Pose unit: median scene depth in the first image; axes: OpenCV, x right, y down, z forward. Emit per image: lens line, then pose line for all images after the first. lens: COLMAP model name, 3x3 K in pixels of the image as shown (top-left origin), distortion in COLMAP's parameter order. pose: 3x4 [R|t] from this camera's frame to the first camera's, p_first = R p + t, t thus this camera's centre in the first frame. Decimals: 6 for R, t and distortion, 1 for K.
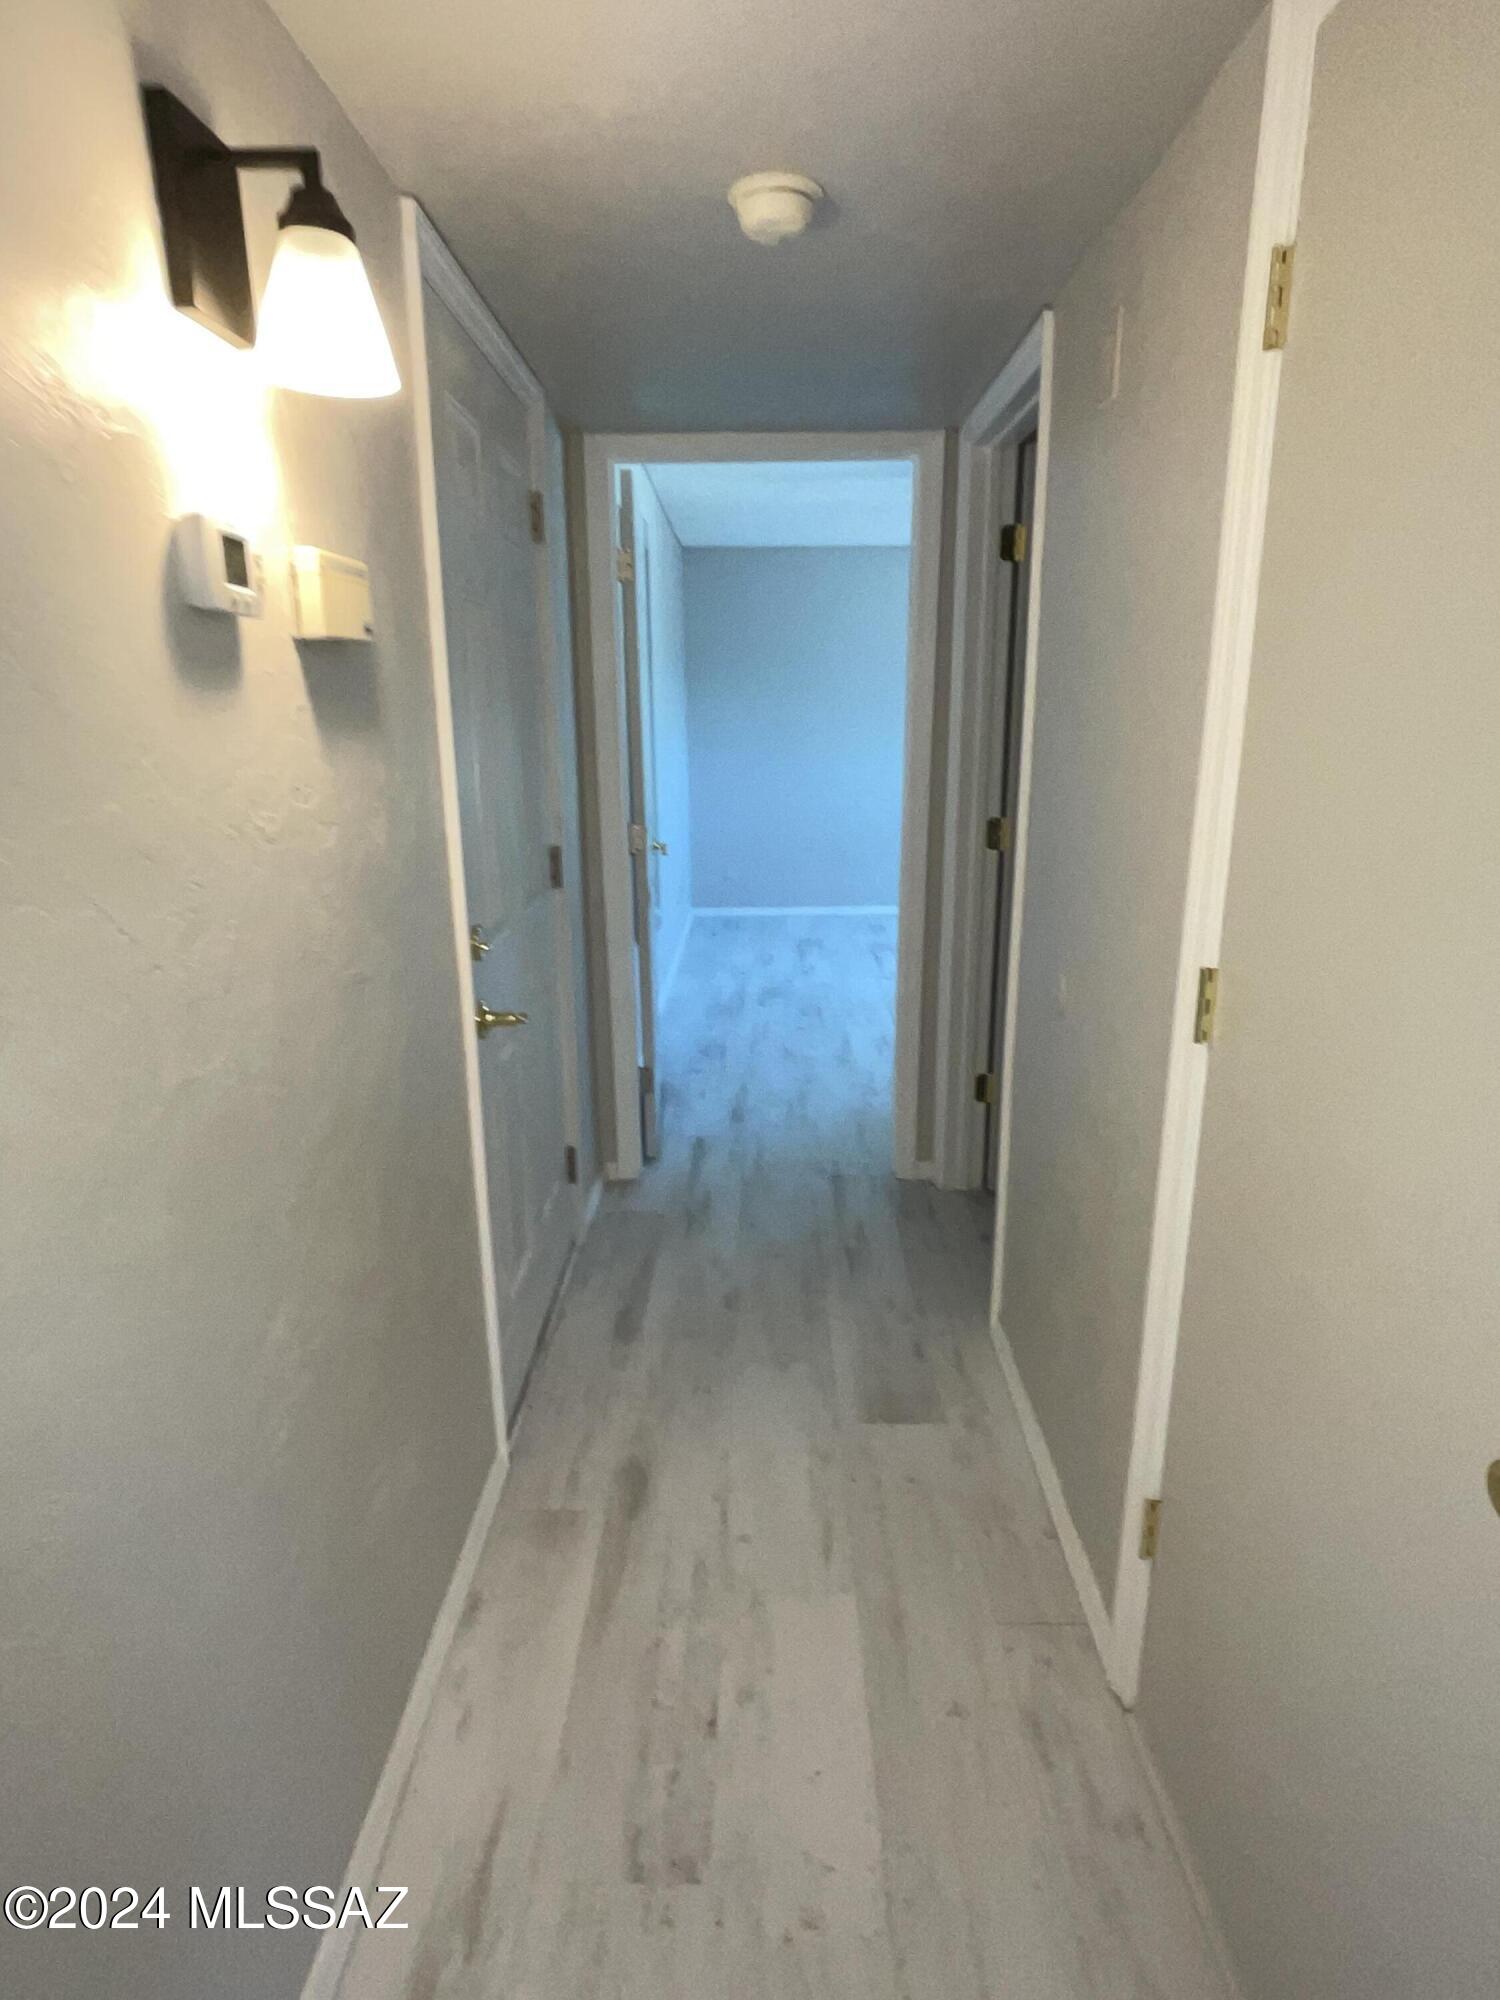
lens RADIAL K [[1052.4, 0, 750.0], [0, 1052.4, 1000.0], [0, 0, 1]] dist [0.047673, 0.000292]
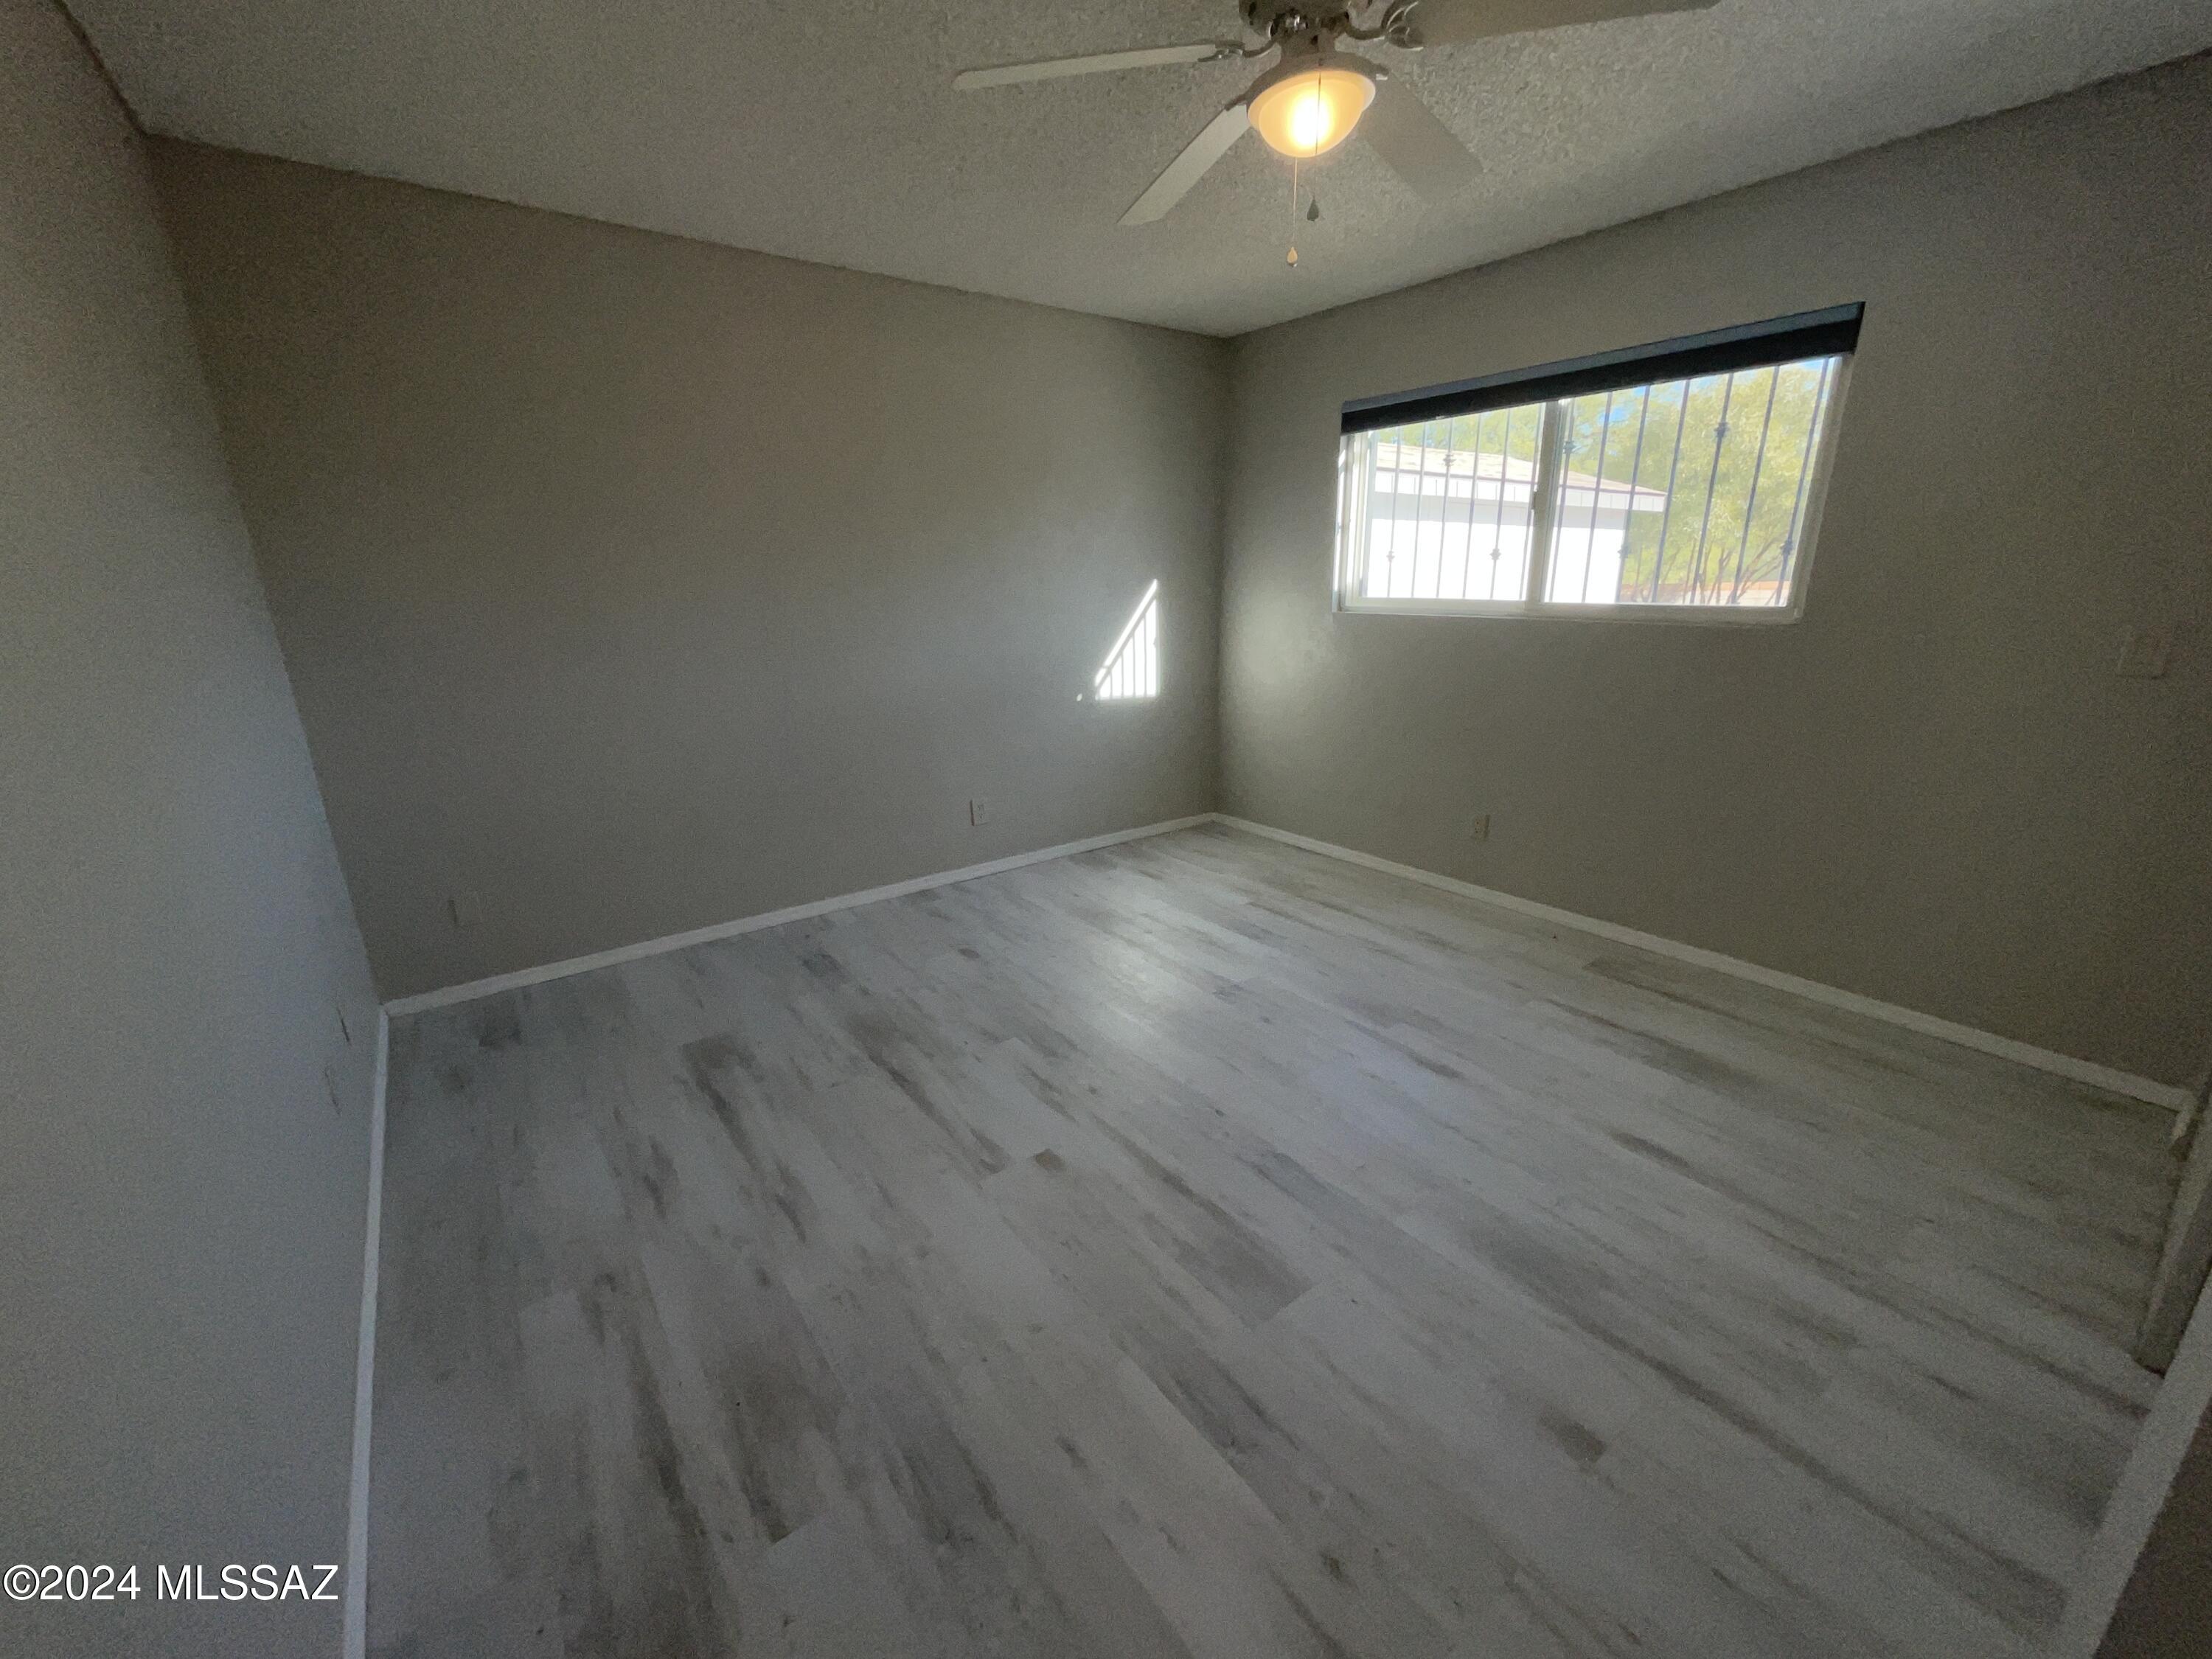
lens RADIAL K [[888.0, 0, 1105.0], [0, 888.0, 832.6], [0, 0, 1]] dist [-0.000906, -0.000184]
pose [[0.793244, -0.173147, 0.583767, -0.025744], [0.161681, 0.984197, 0.072217, -0.189462], [-0.587046, 0.037098, 0.808703, 0.725015]]
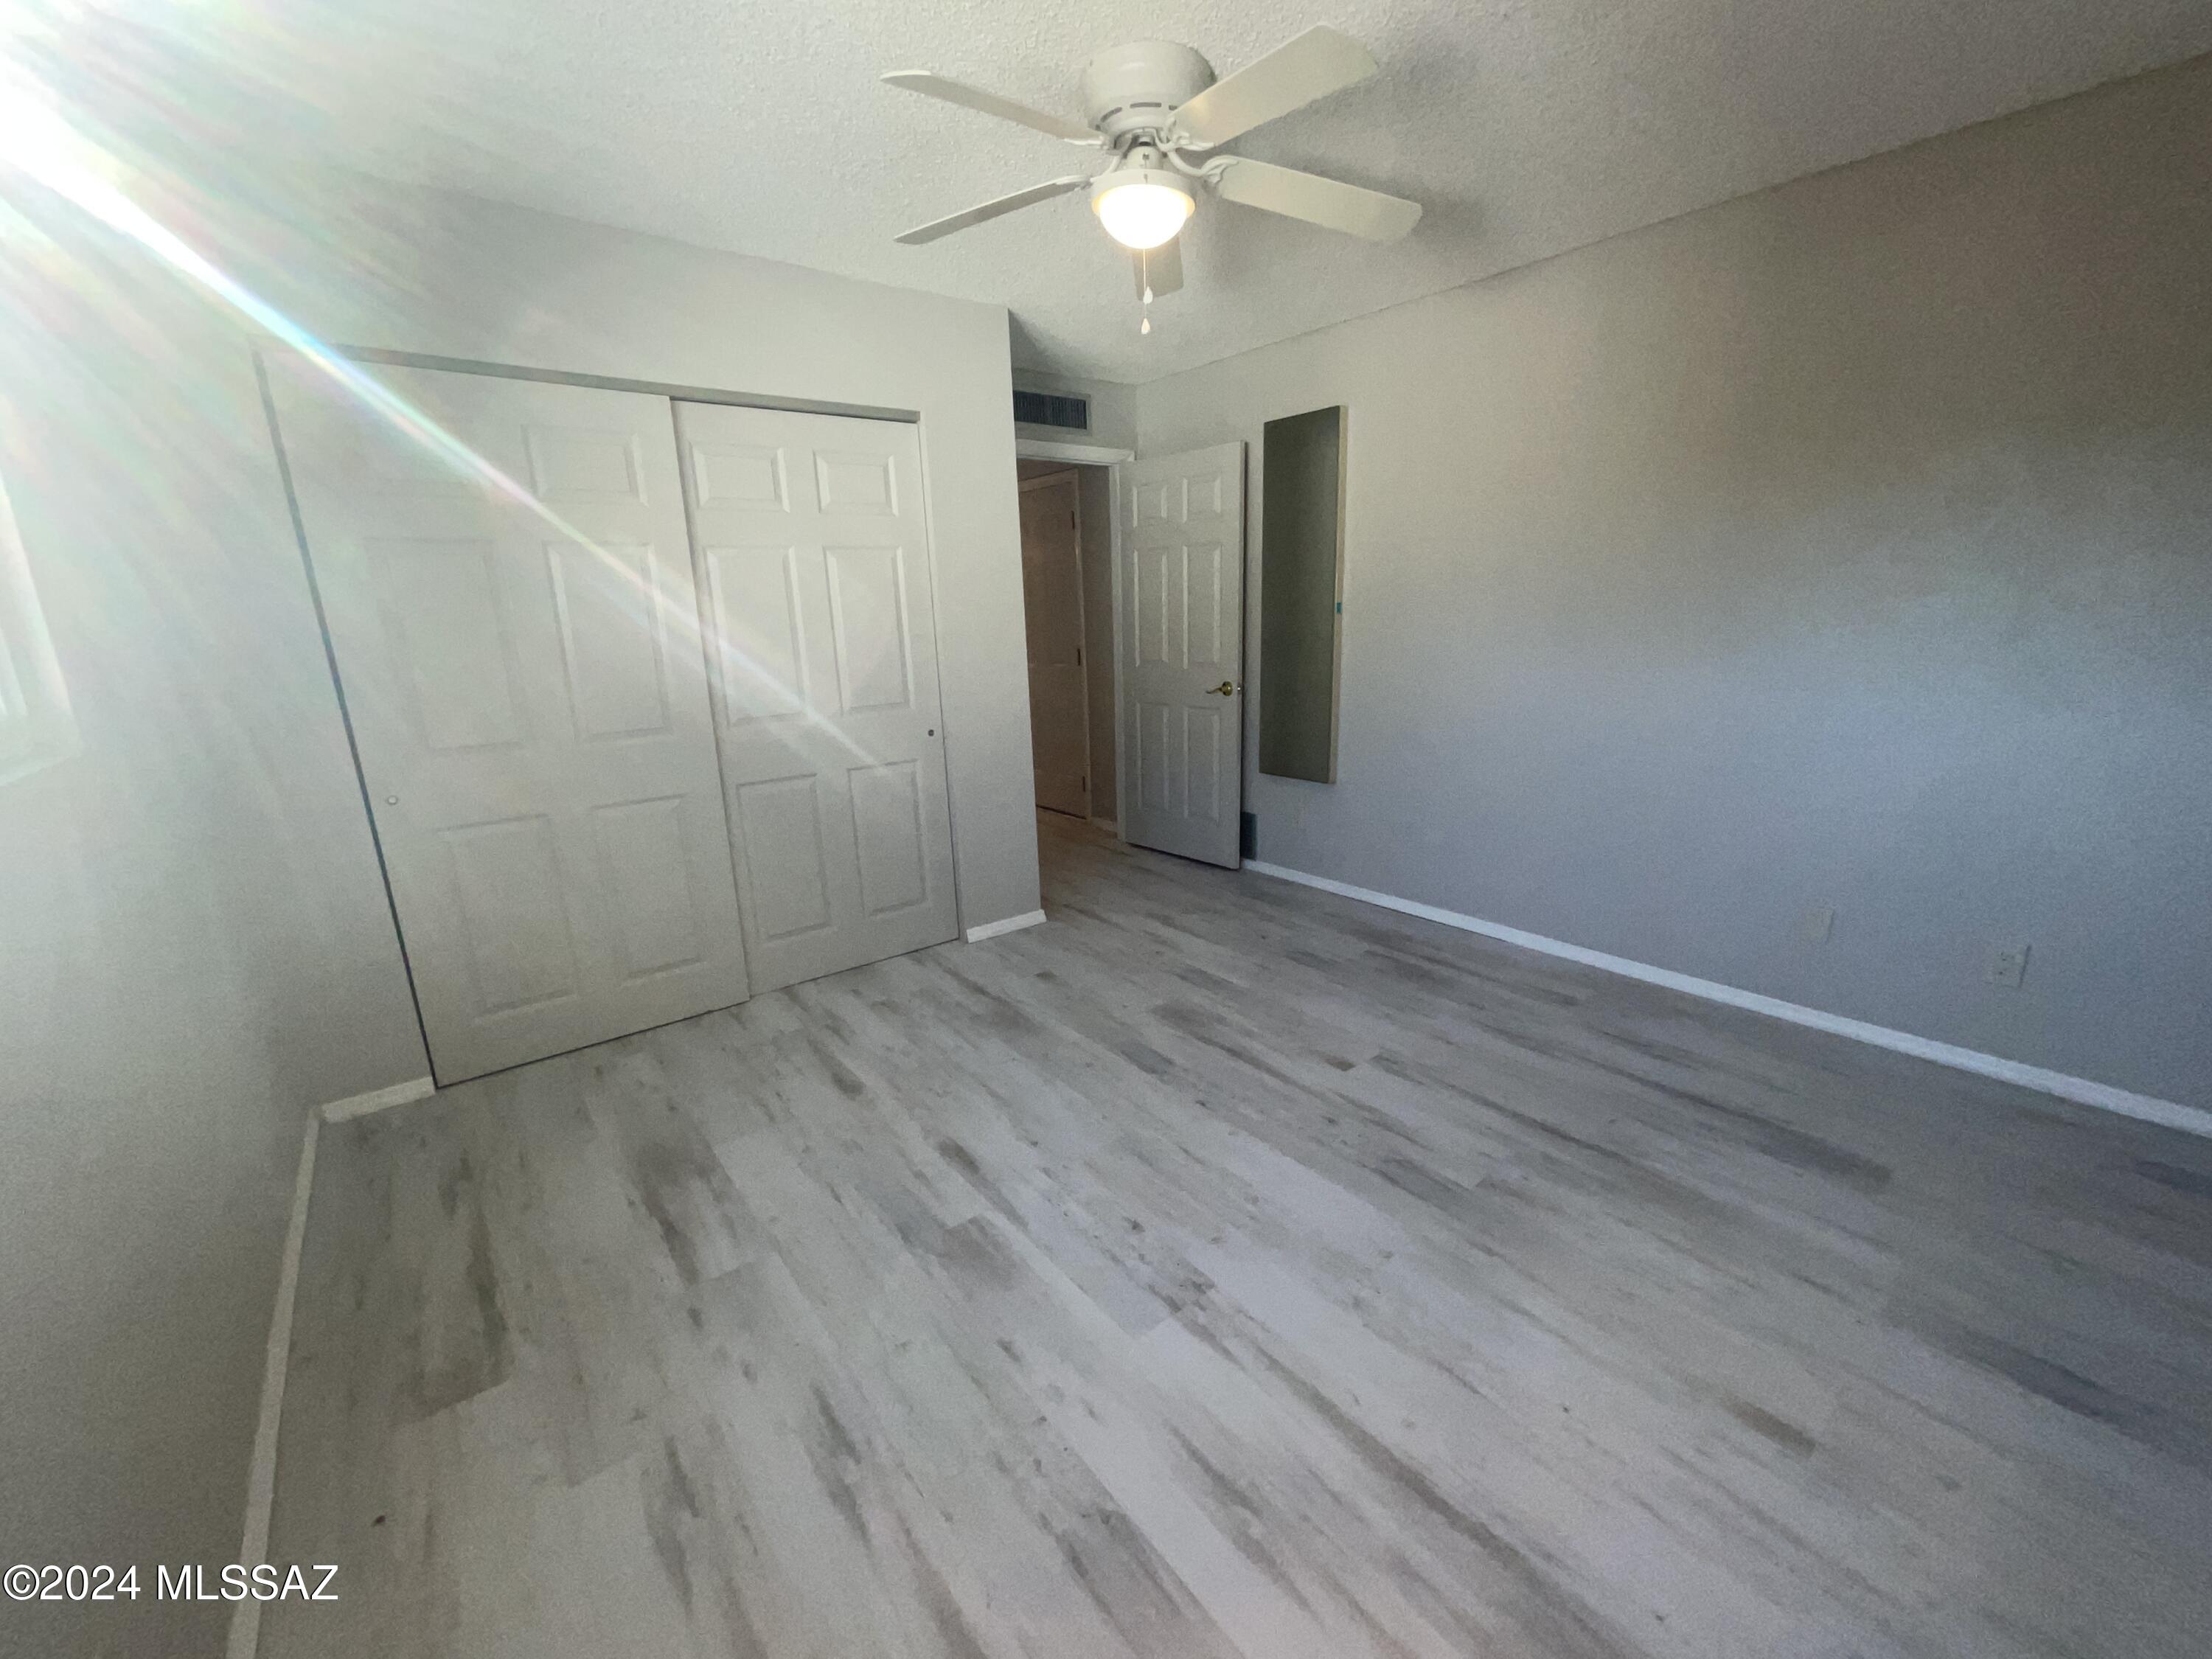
lens RADIAL K [[888.0, 0, 1105.0], [0, 888.0, 832.6], [0, 0, 1]] dist [-0.000906, -0.000184]
pose [[-0.778956, 0.190355, -0.597489, 0.533521], [-0.121231, 0.889123, 0.441319, -0.334591], [0.615249, 0.416202, -0.669511, 1.265789]]
